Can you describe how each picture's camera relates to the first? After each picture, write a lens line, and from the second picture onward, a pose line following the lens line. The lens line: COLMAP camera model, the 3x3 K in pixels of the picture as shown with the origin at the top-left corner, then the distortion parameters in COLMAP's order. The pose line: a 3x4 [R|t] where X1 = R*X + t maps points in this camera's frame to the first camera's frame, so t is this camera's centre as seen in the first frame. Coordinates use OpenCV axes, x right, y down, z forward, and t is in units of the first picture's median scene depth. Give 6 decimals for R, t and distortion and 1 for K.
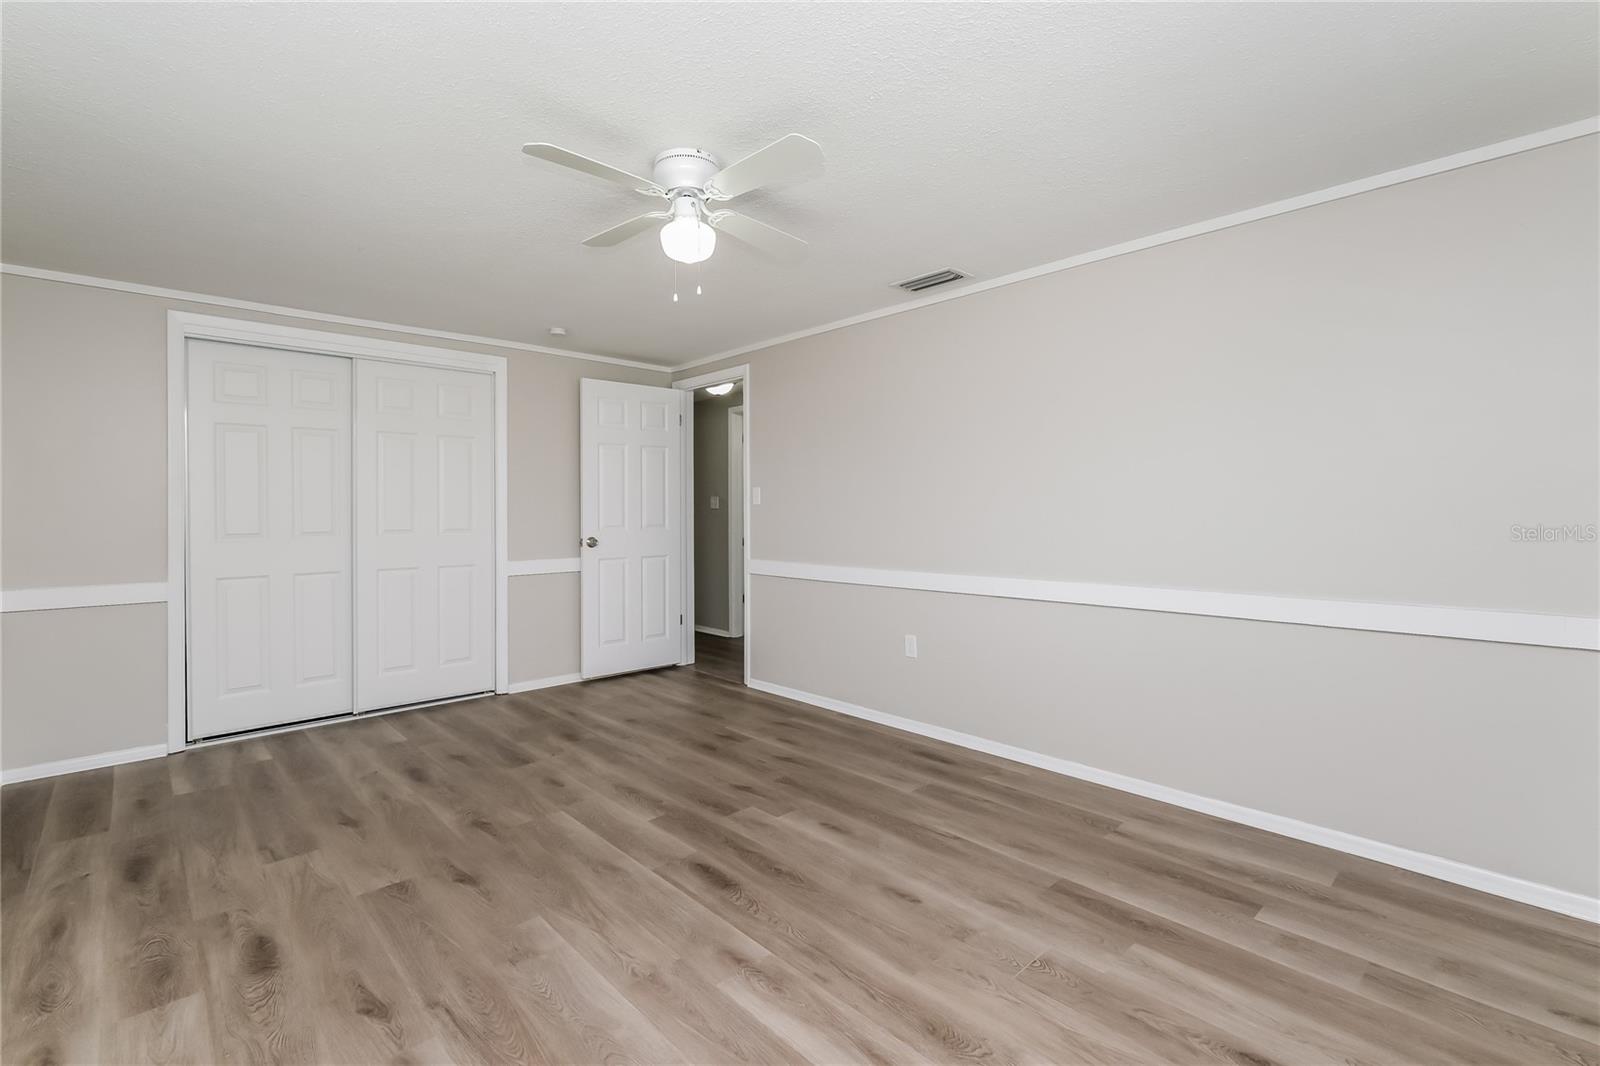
lens RADIAL K [[702.3, 0, 805.8], [0, 702.3, 517.4], [0, 0, 1]] dist [0.002874, 0.001118]
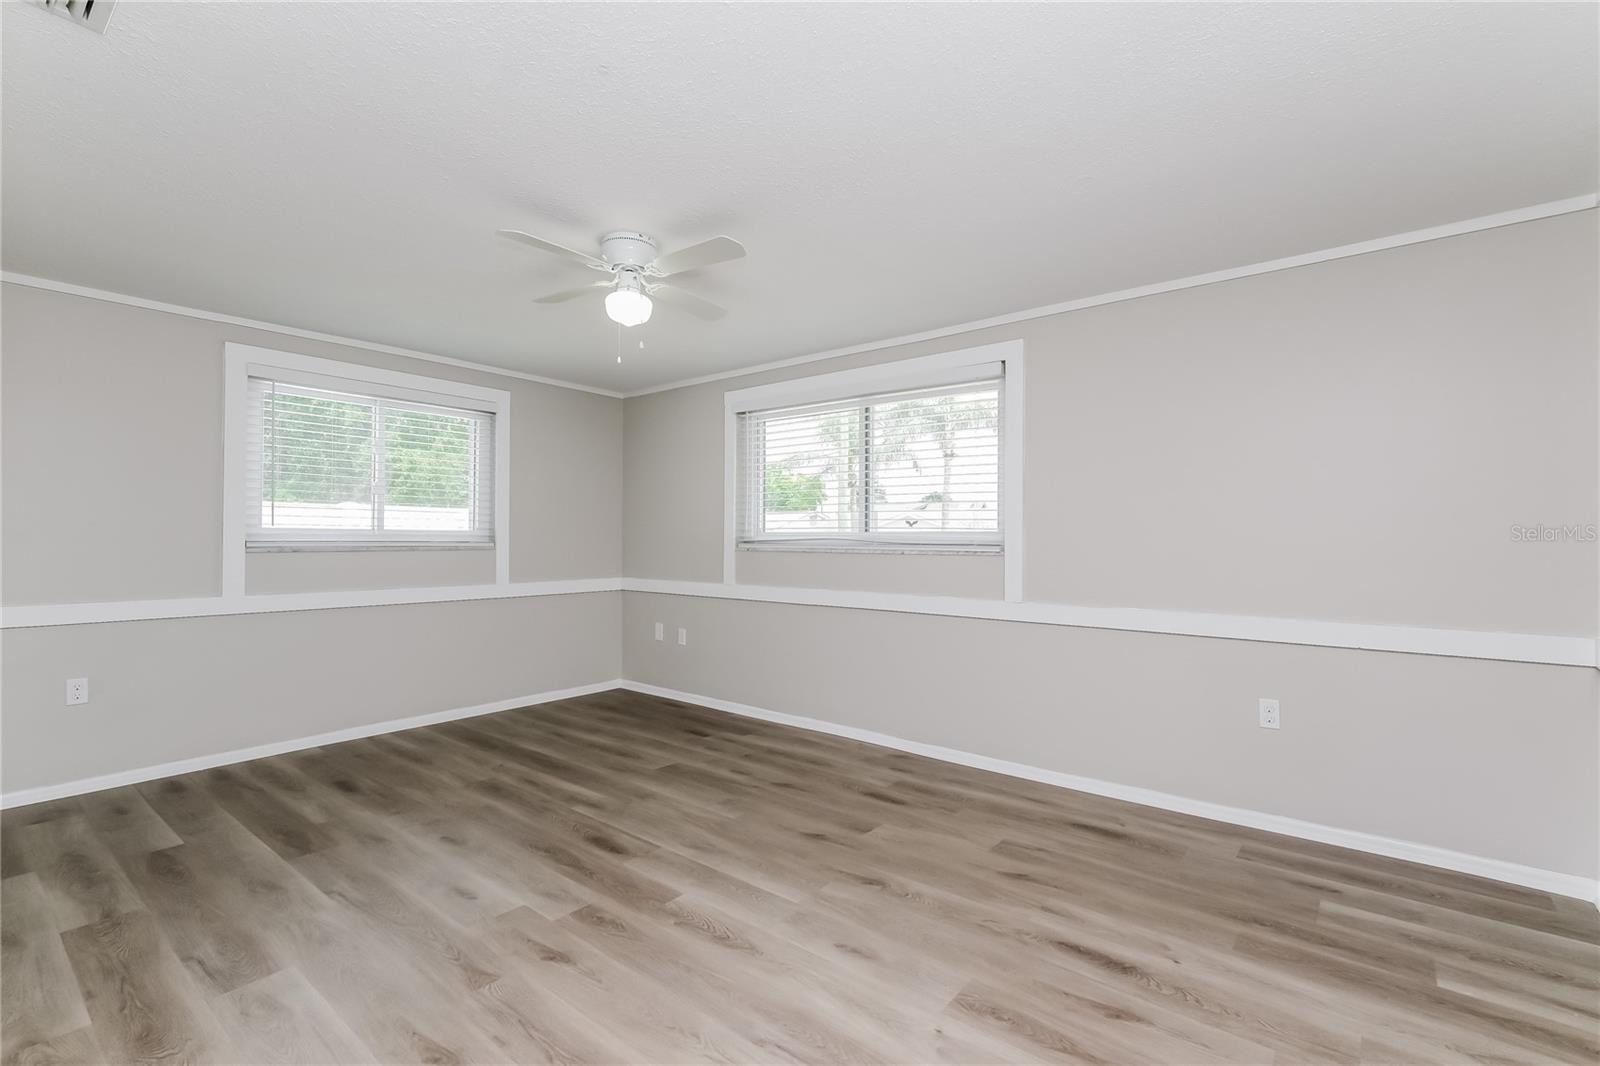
lens RADIAL K [[702.3, 0, 808.3], [0, 702.3, 531.0], [0, 0, 1]] dist [0.002874, 0.001118]
pose [[-0.990838, -0.000622, -0.135053, -0.267464], [-0.000062, 0.999991, -0.004150, -0.007319], [0.135054, -0.004103, -0.990830, 1.929394]]
